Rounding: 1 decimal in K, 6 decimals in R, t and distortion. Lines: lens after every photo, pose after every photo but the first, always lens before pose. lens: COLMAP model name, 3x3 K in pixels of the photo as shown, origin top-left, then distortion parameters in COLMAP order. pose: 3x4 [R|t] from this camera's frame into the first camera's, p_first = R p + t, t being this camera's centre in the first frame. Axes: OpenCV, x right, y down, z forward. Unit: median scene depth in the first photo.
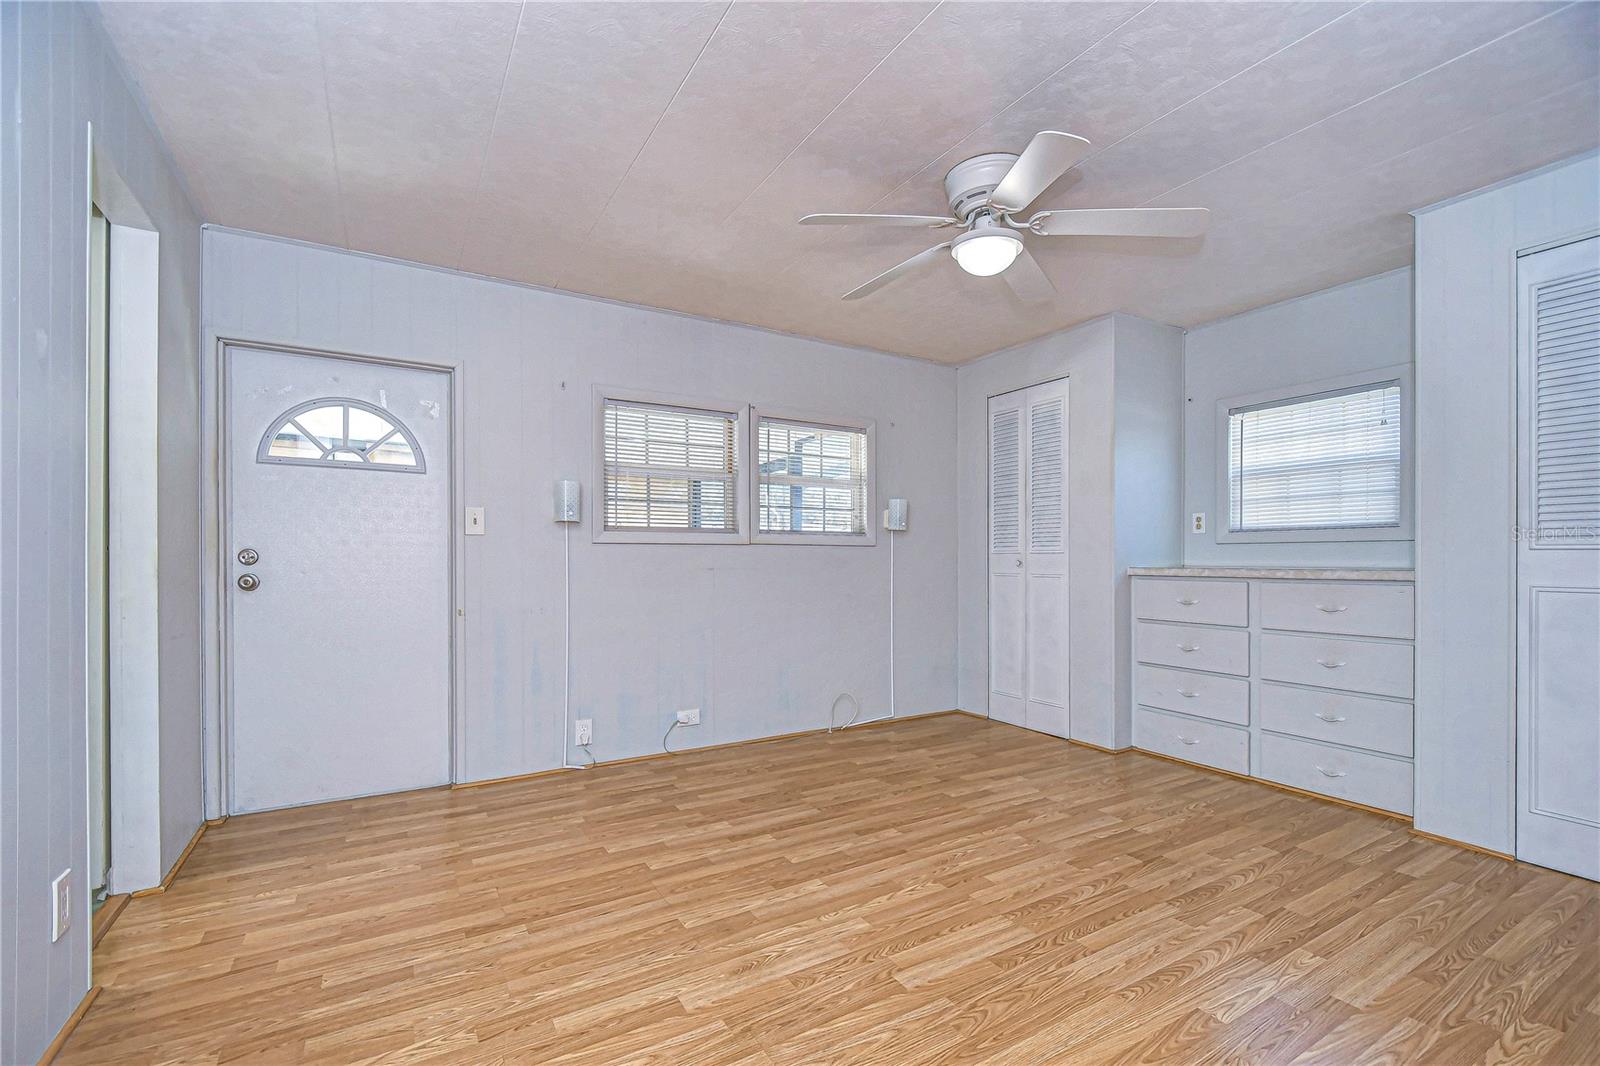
lens RADIAL K [[682.9, 0, 809.9], [0, 682.9, 562.0], [0, 0, 1]] dist [-0.001315, -0.000974]
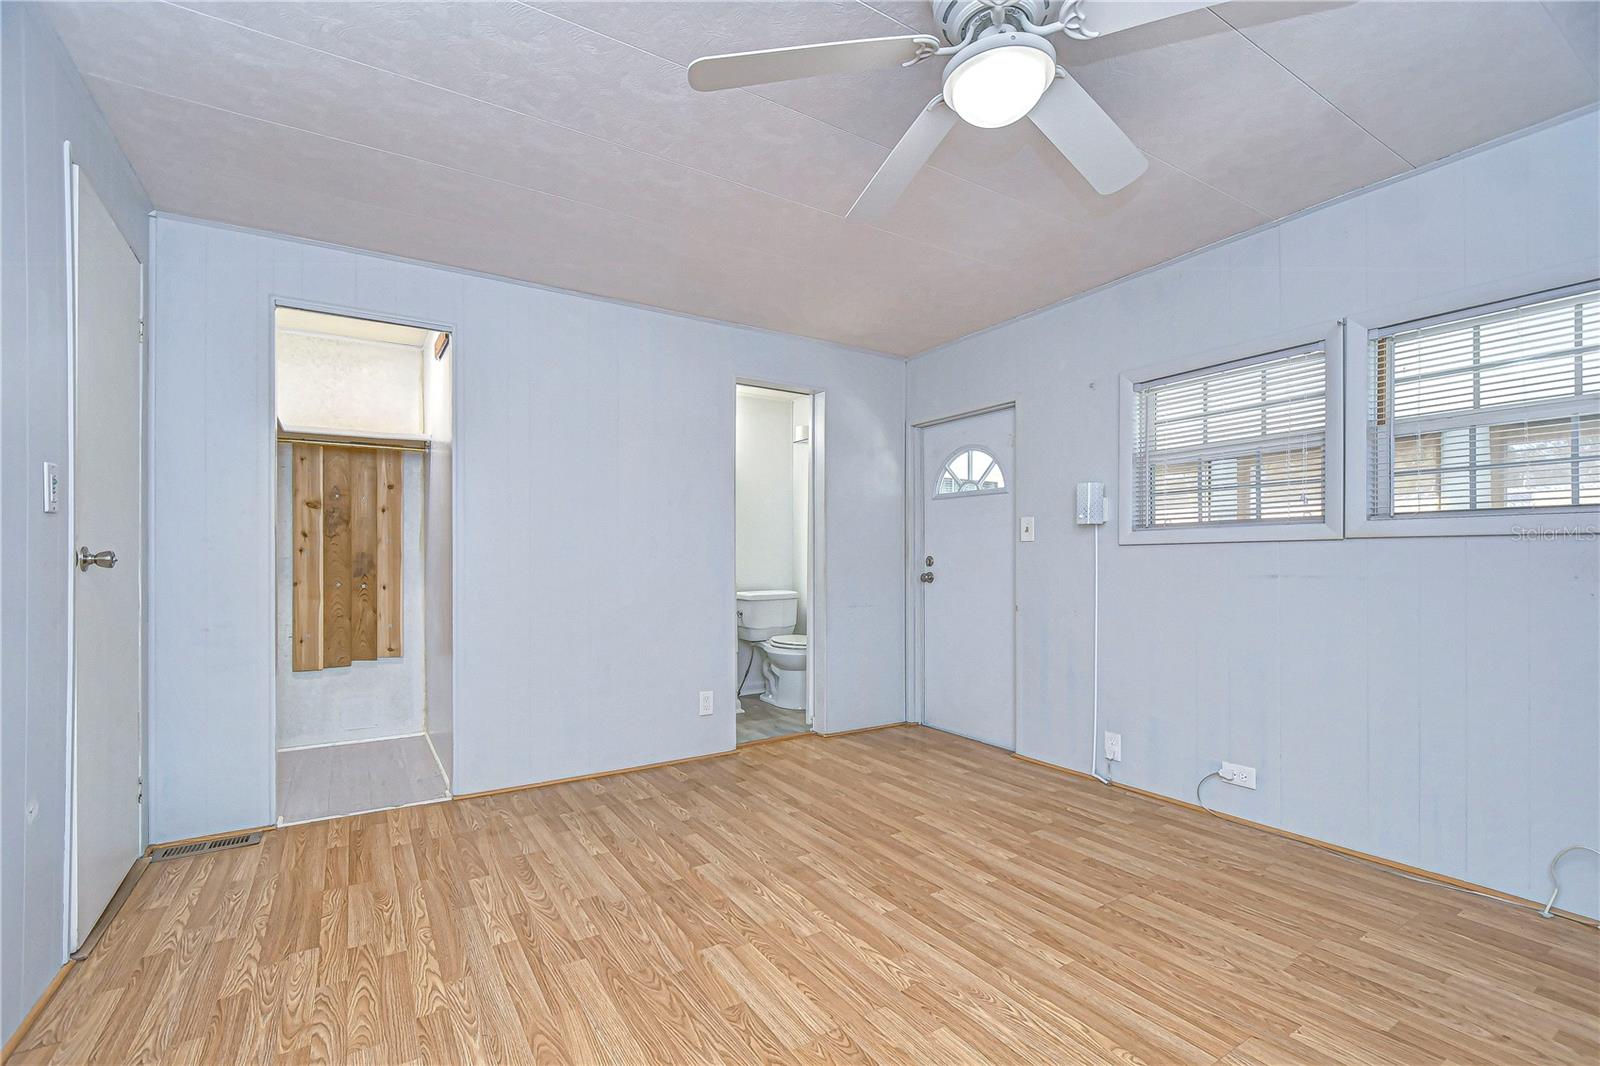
lens RADIAL K [[696.4, 0, 801.6], [0, 696.4, 559.2], [0, 0, 1]] dist [0.001883, -0.000552]
pose [[0.035883, -0.002540, -0.999353, 0.714761], [-0.002123, 0.999994, -0.002618, -0.006307], [0.999354, 0.002216, 0.035877, 0.622627]]
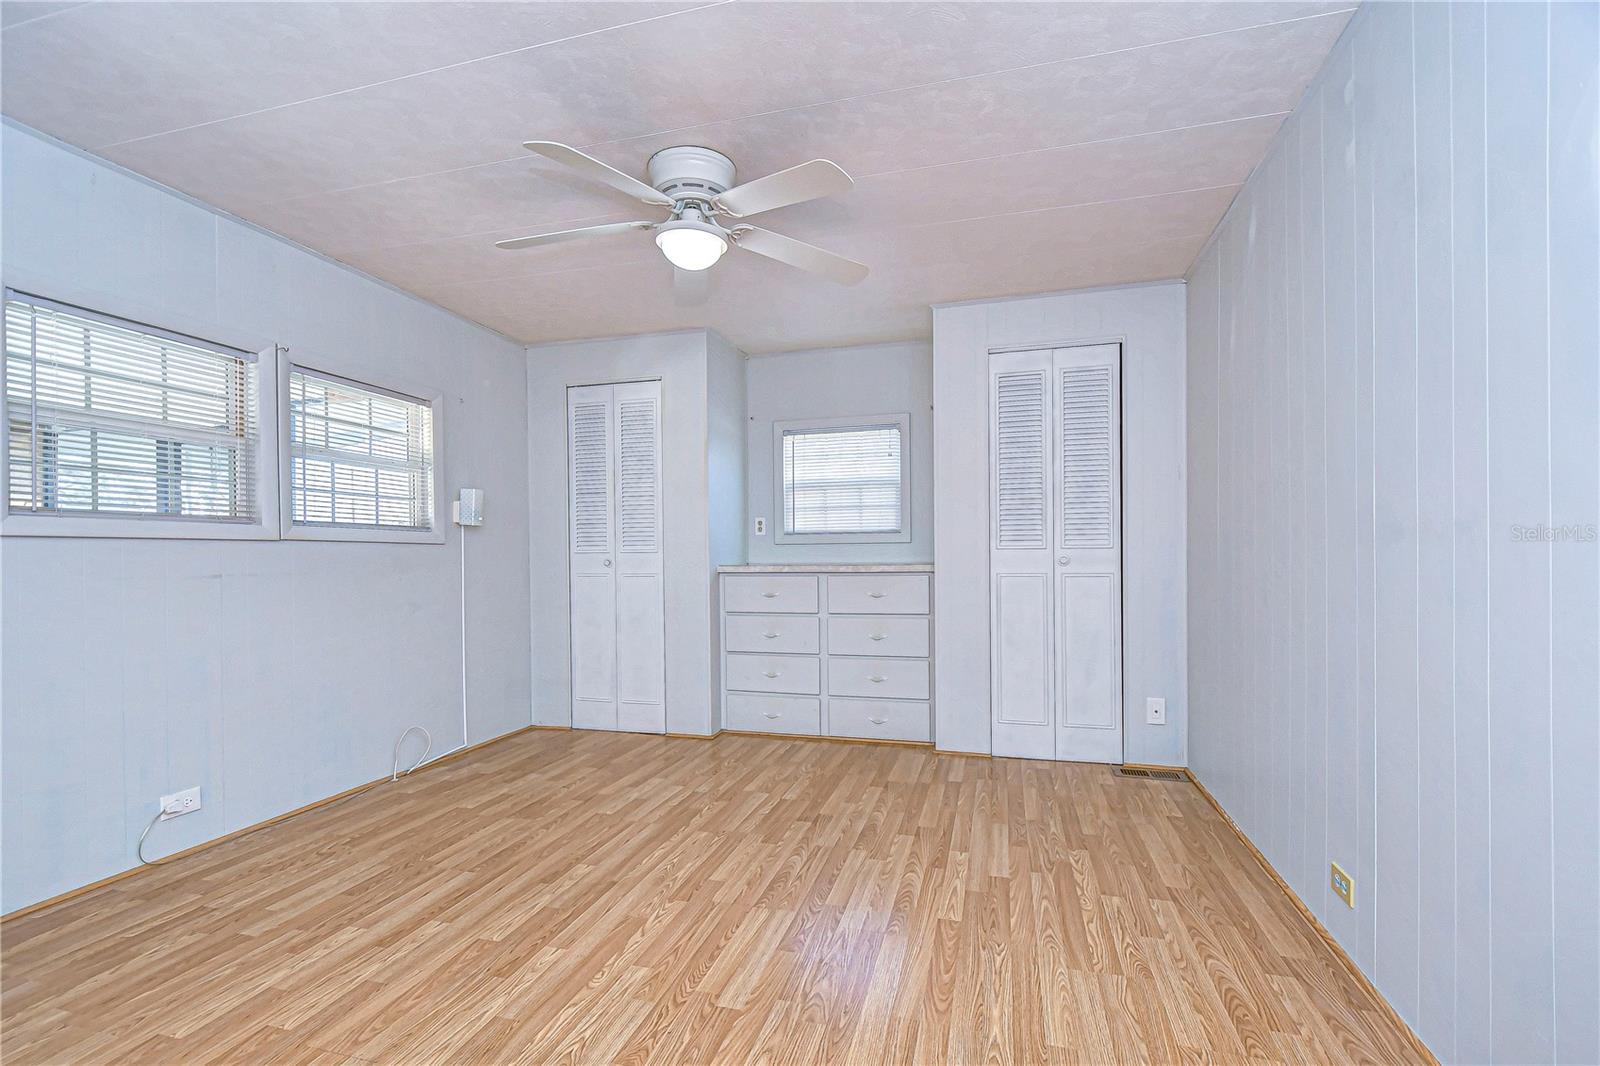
lens RADIAL K [[699.0, 0, 798.0], [0, 699.0, 560.0], [0, 0, 1]] dist [0.010036, -0.010131]
pose [[0.730053, -0.008203, 0.683341, -0.254462], [0.010847, 0.999941, 0.000415, 0.000177], [-0.683304, 0.007110, 0.730099, 0.127152]]
